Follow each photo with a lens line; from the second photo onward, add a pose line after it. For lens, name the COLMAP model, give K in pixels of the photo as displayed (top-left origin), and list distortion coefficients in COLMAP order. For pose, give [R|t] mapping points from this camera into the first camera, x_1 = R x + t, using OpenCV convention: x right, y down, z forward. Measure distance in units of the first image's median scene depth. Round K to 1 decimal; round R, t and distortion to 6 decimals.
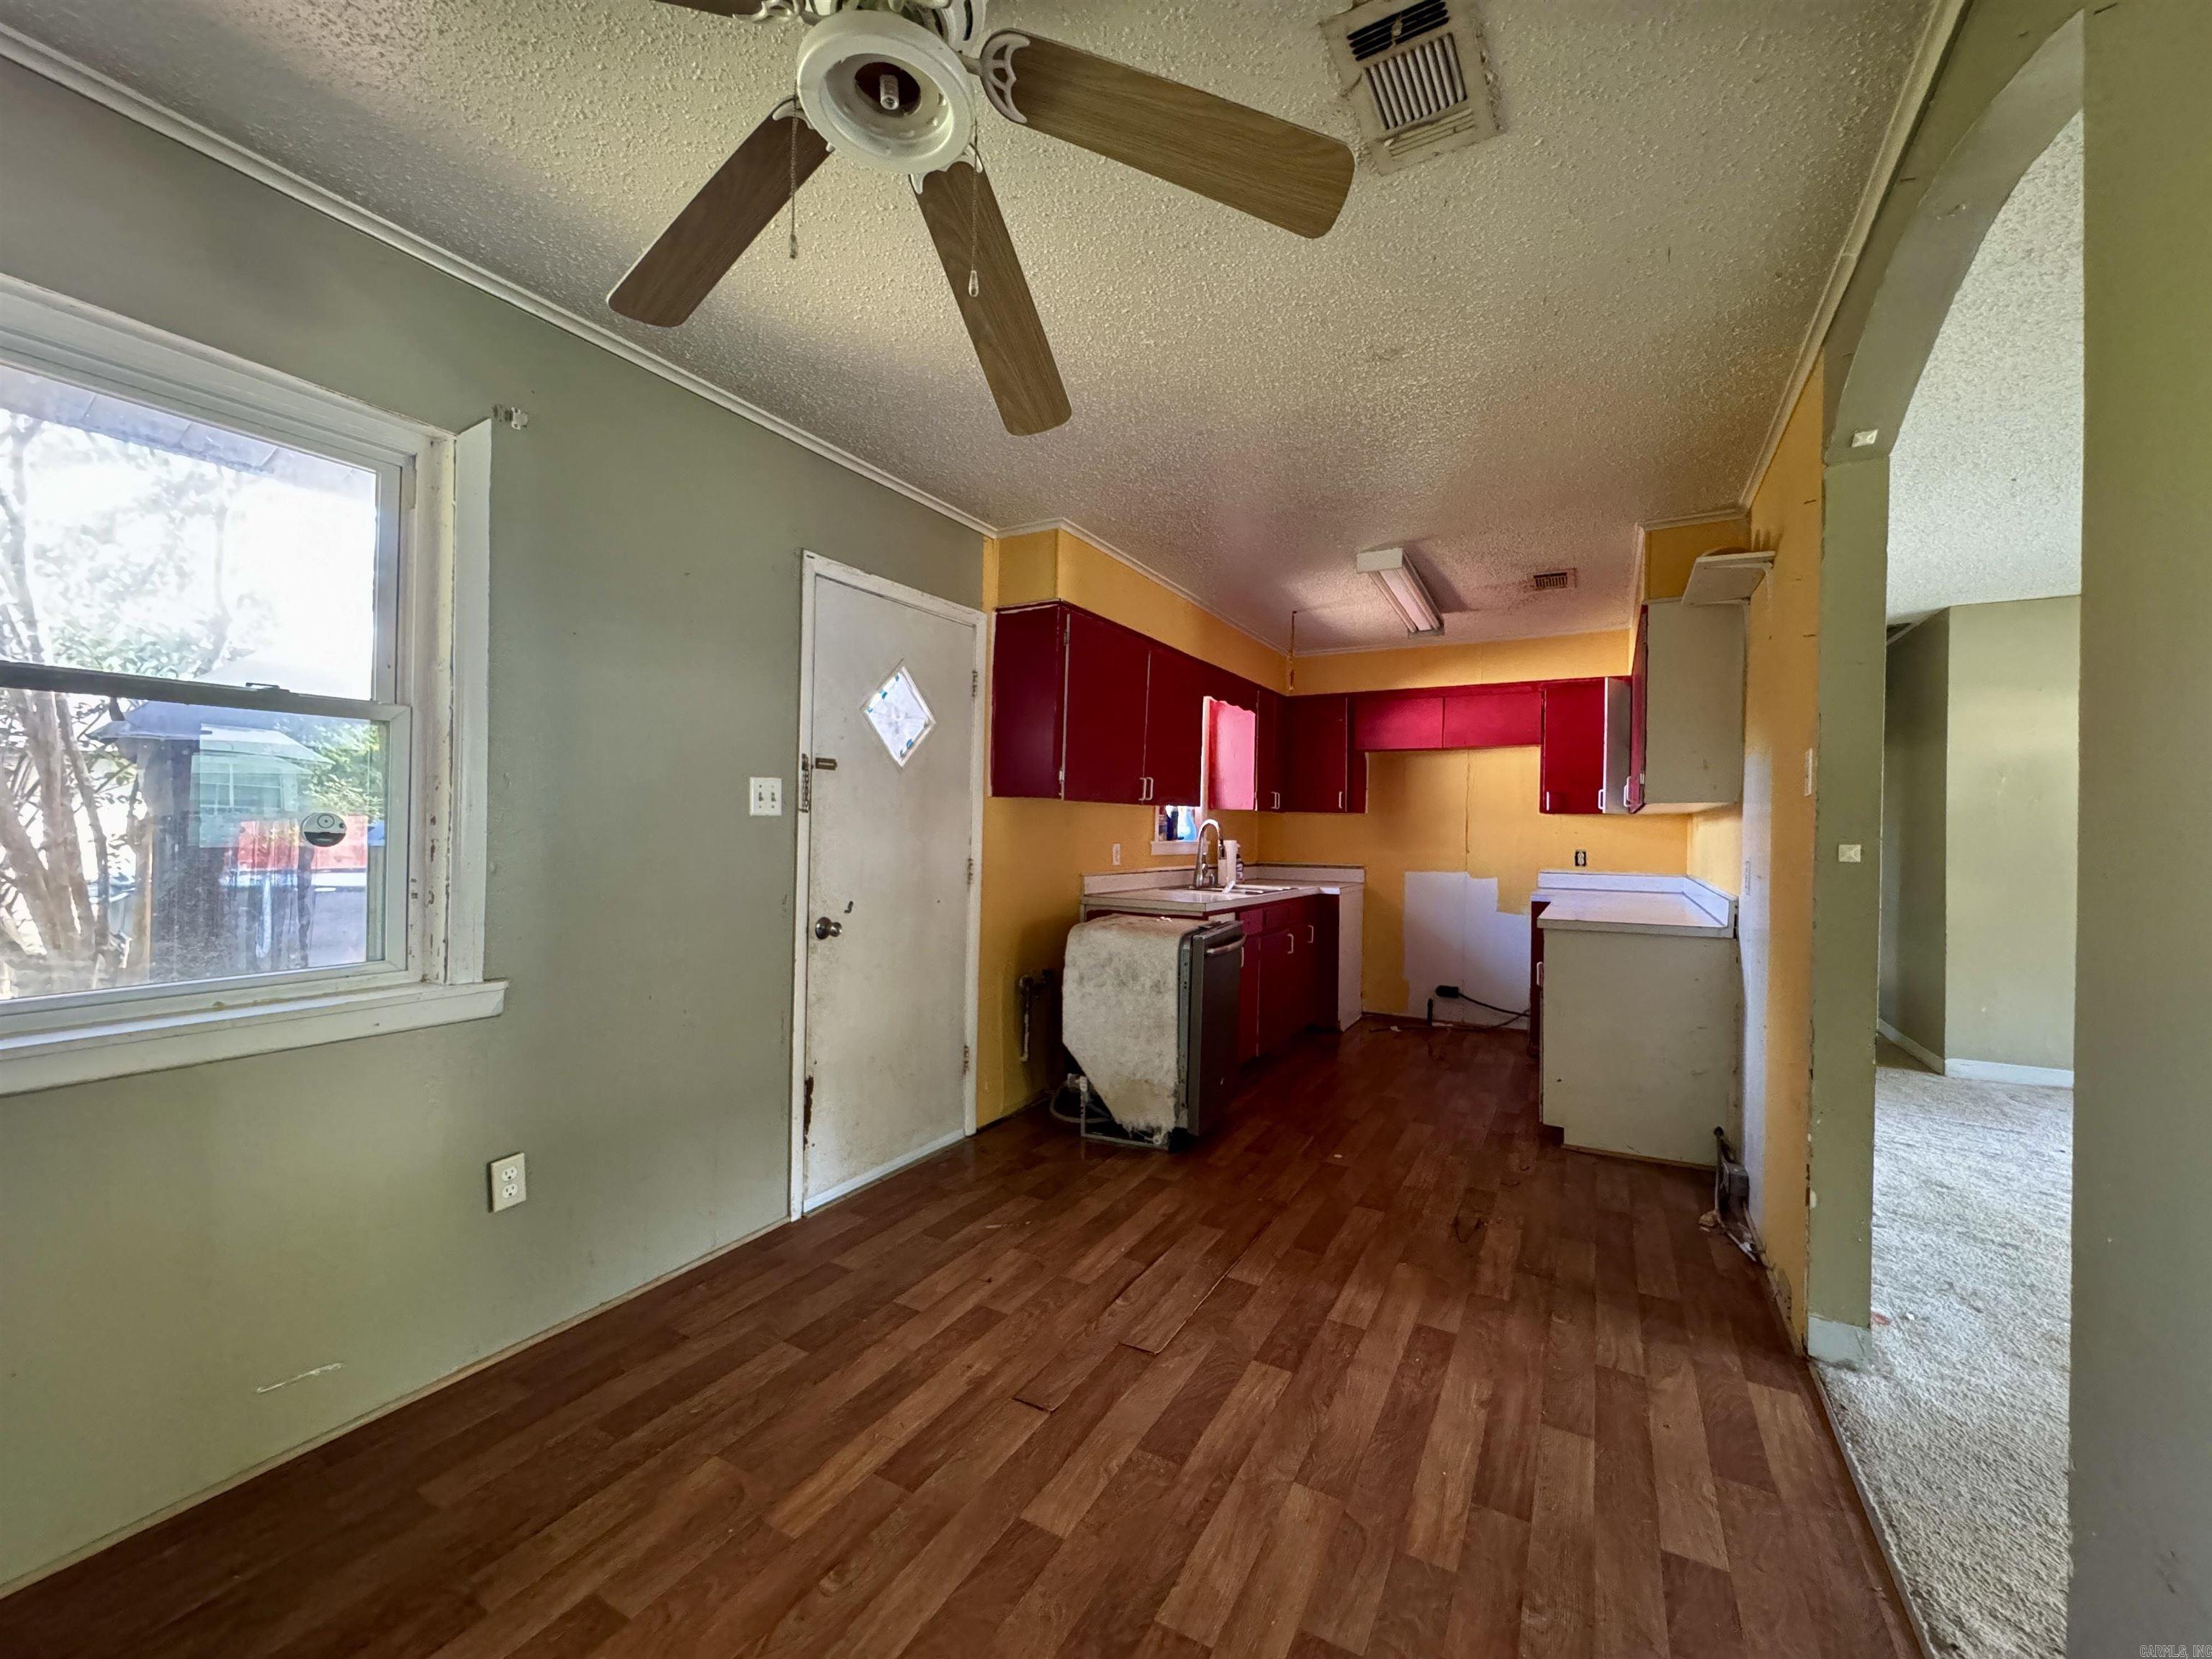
lens RADIAL K [[889.4, 0, 1109.4], [0, 889.4, 828.9], [0, 0, 1]] dist [-0.004561, 0.000831]
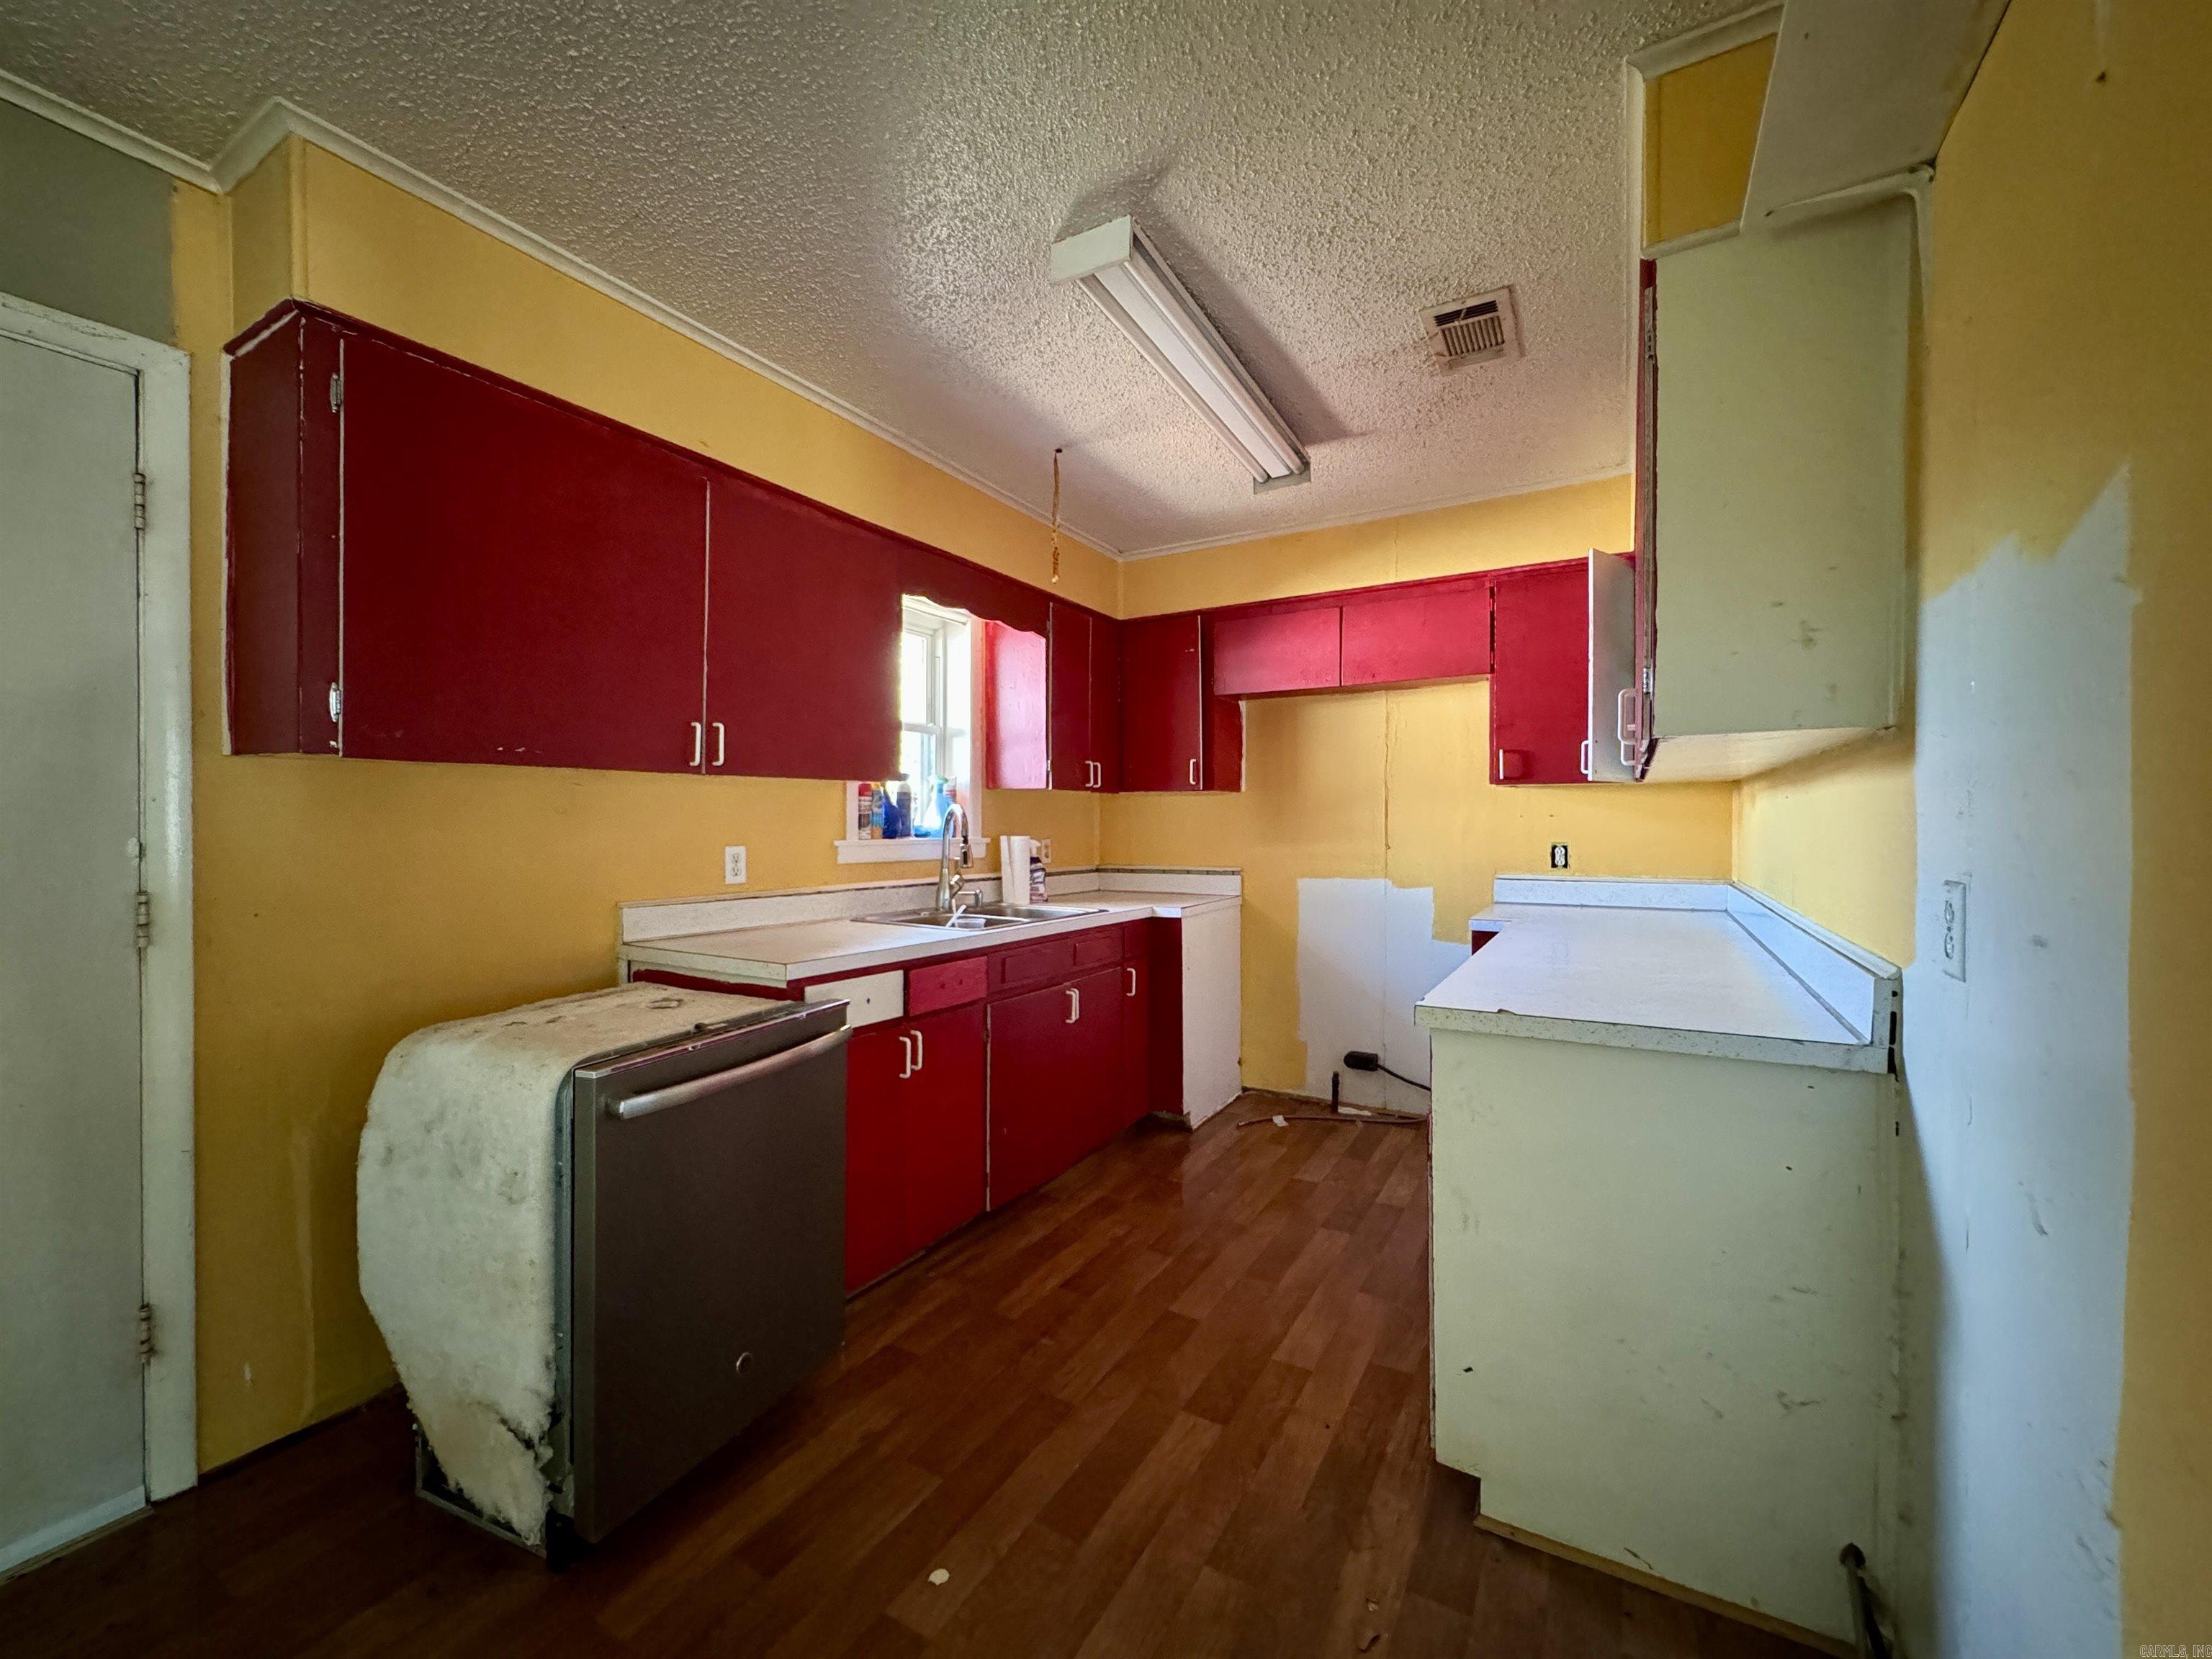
lens RADIAL K [[889.4, 0, 1104.5], [0, 889.4, 824.2], [0, 0, 1]] dist [-0.004561, 0.000831]
pose [[0.999661, -0.015429, -0.020972, 0.246287], [0.015490, 0.999876, 0.002757, 0.004144], [0.020927, -0.003081, 0.999776, 0.403639]]
